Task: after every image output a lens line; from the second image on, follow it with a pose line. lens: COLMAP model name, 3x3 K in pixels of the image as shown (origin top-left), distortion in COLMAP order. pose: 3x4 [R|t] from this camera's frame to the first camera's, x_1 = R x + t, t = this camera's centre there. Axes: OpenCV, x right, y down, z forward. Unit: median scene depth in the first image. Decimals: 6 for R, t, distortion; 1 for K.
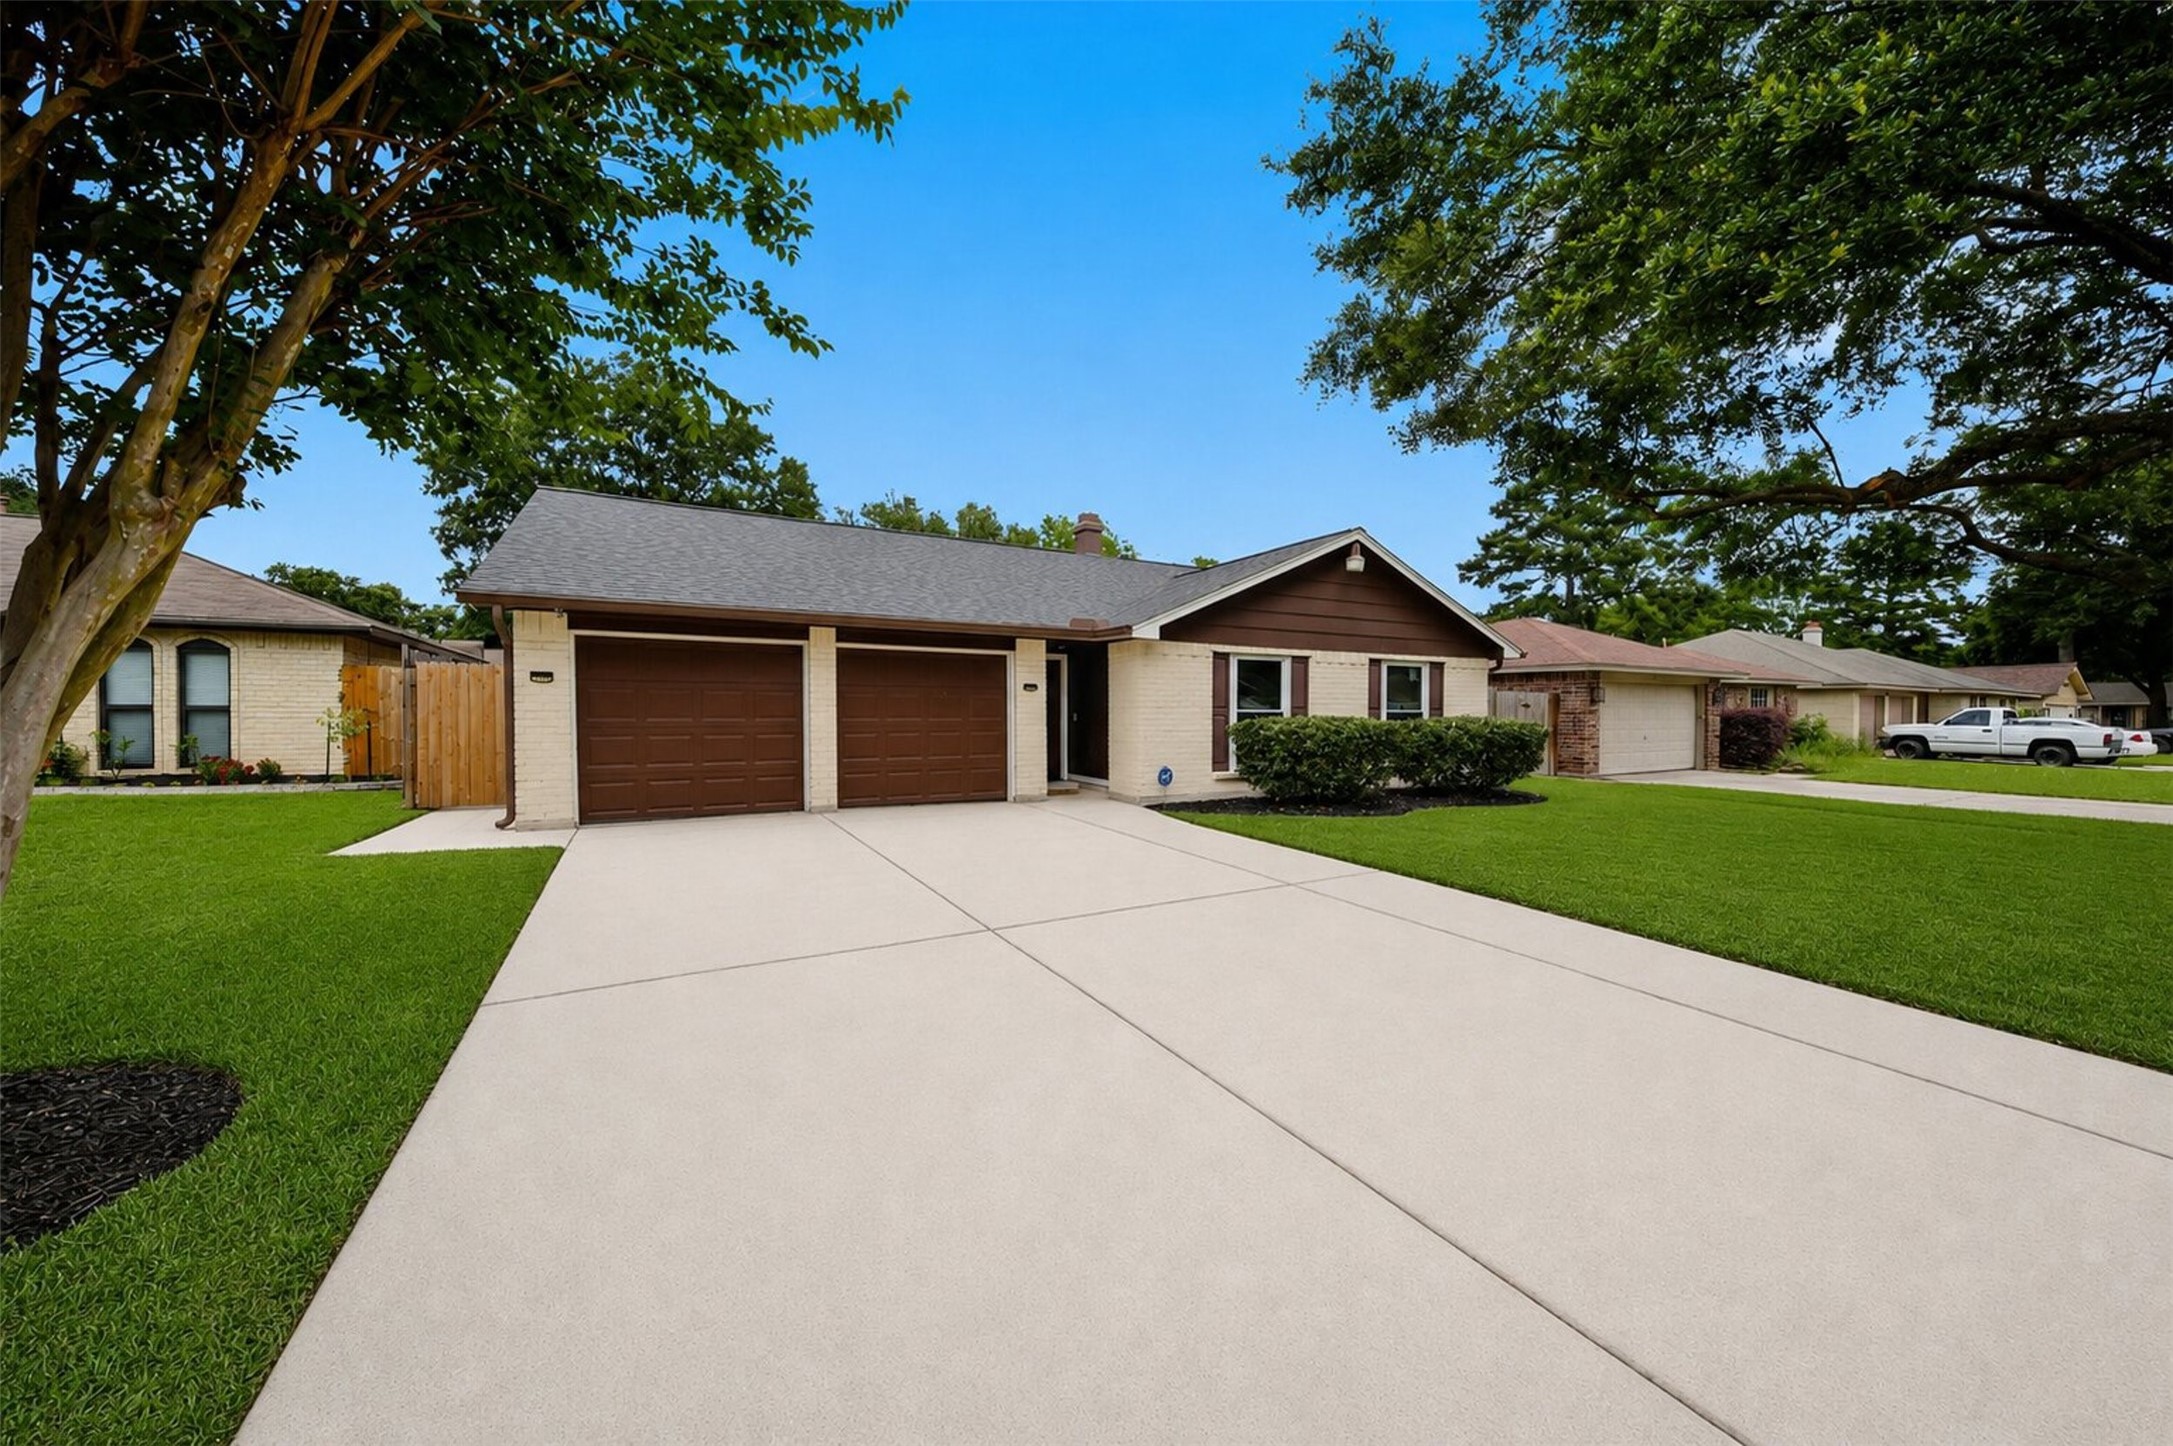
lens RADIAL K [[764.2, 0, 1081.4], [0, 764.2, 729.0], [0, 0, 1]] dist [-0.000326, -0.000084]
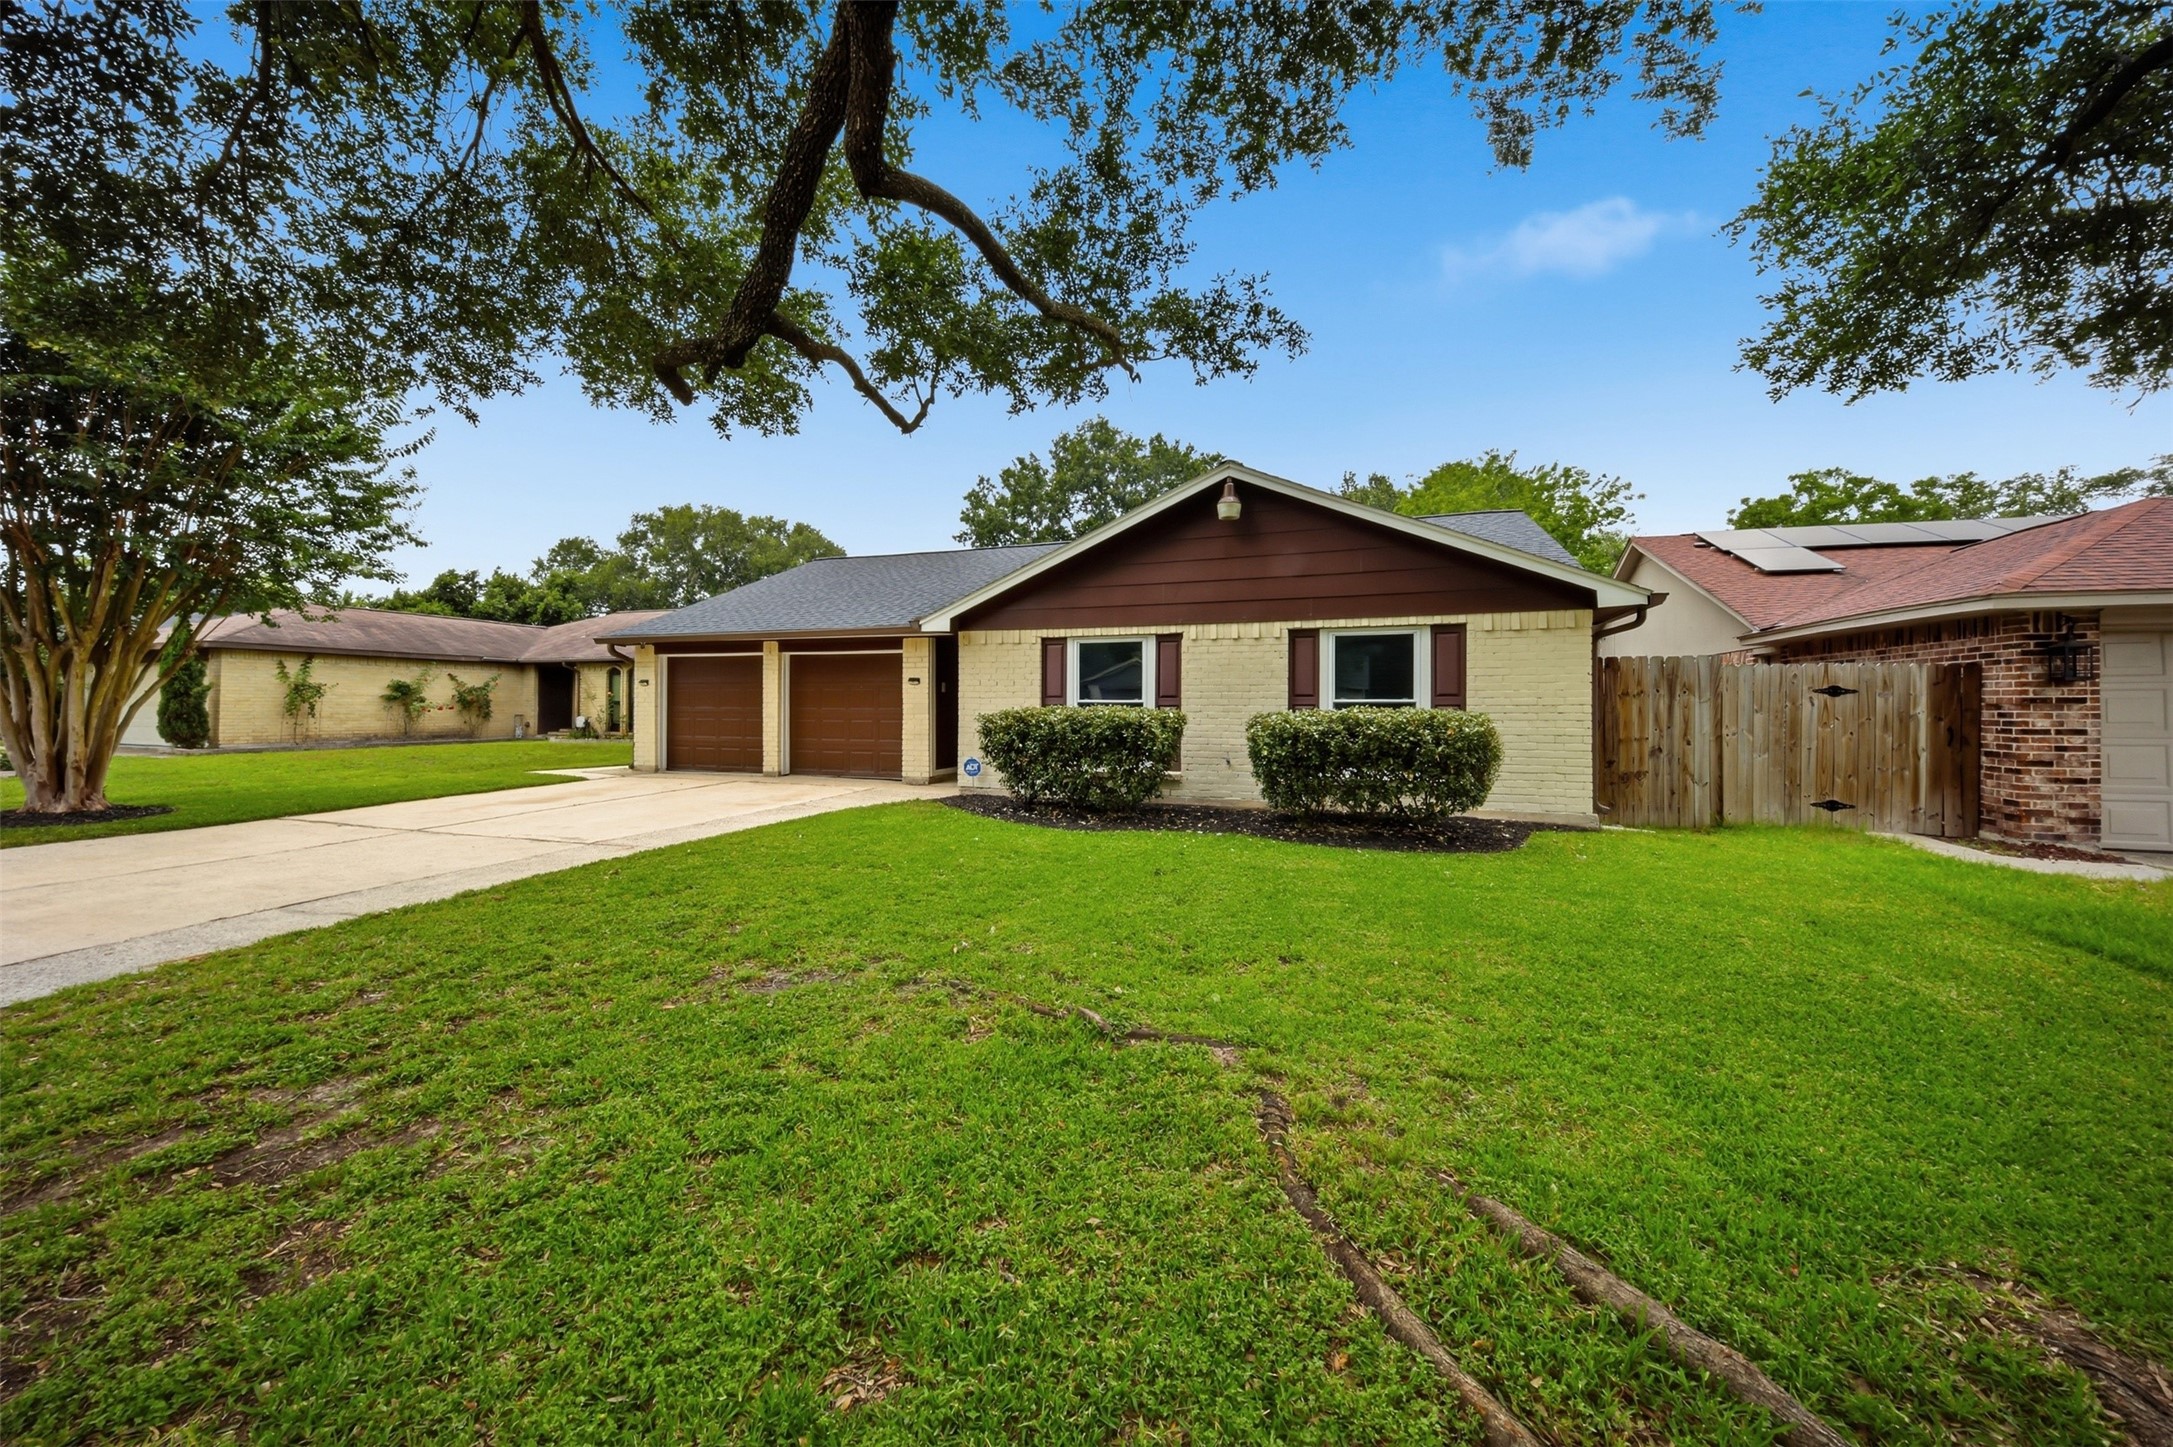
lens RADIAL K [[762.4, 0, 1088.6], [0, 762.4, 712.3], [0, 0, 1]] dist [-0.000438, -0.000112]
pose [[0.669816, 0.005624, -0.742506, 0.899628], [-0.018825, 0.999779, -0.009409, -0.002492], [0.742288, 0.020281, 0.669774, 0.421533]]
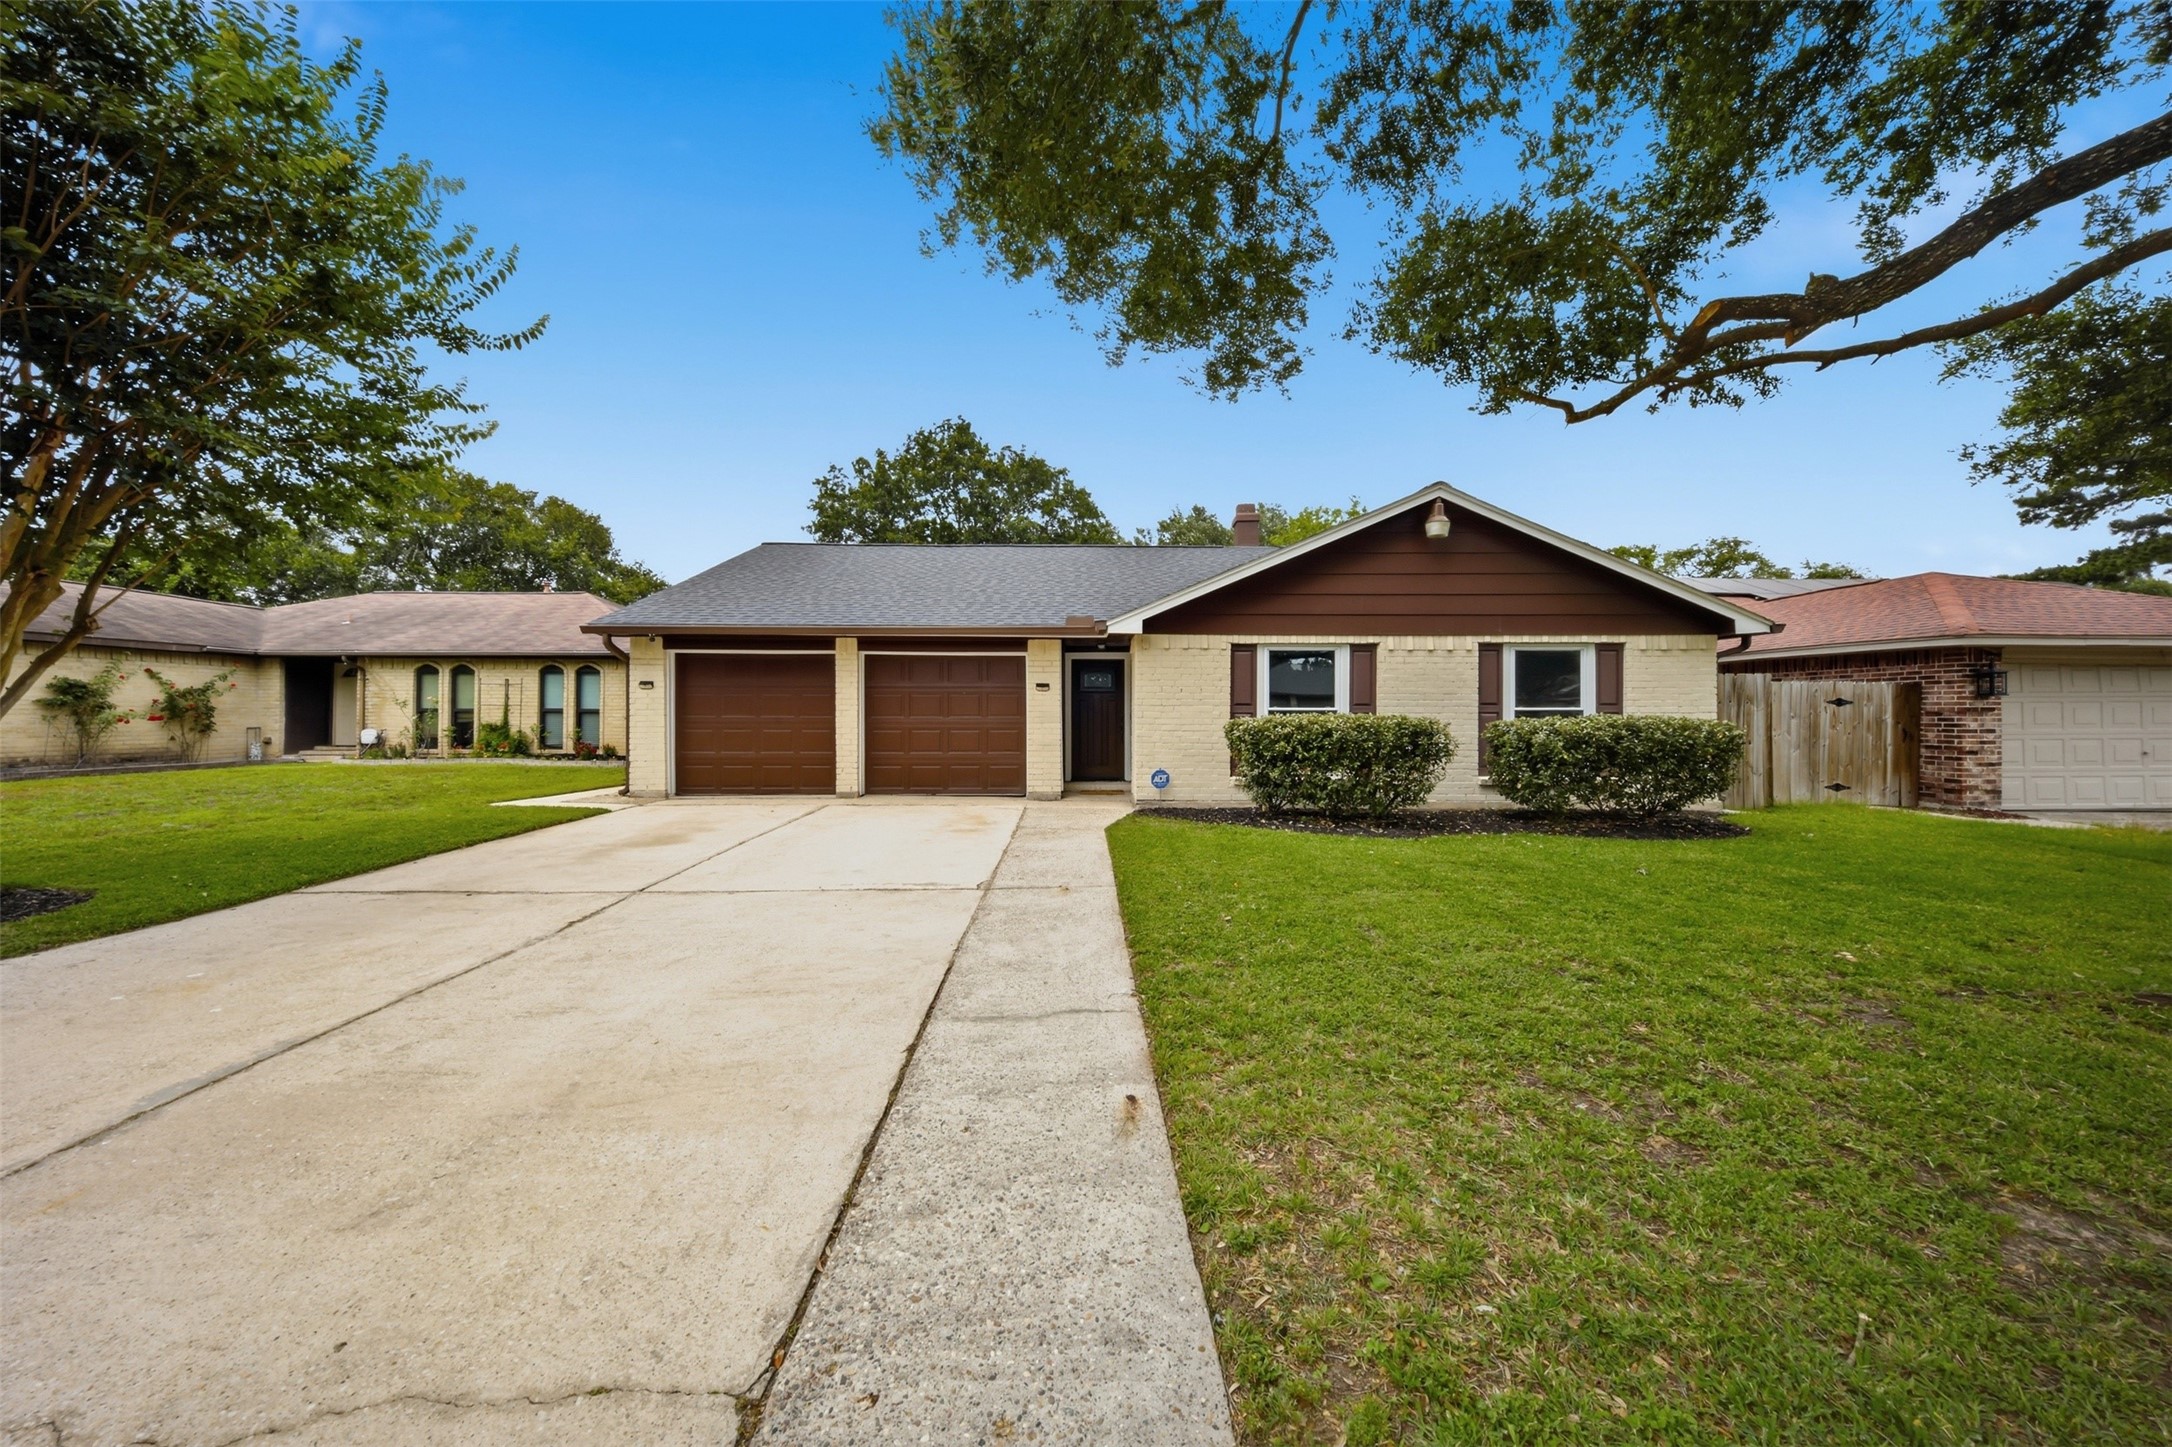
lens RADIAL K [[751.7, 0, 1086.8], [0, 751.7, 728.3], [0, 0, 1]] dist [-0.002482, -0.000209]
pose [[0.881508, 0.006819, -0.472120, 0.440807], [-0.010526, 0.999931, -0.005211, 0.005452], [0.472052, 0.009563, 0.881519, 0.136490]]
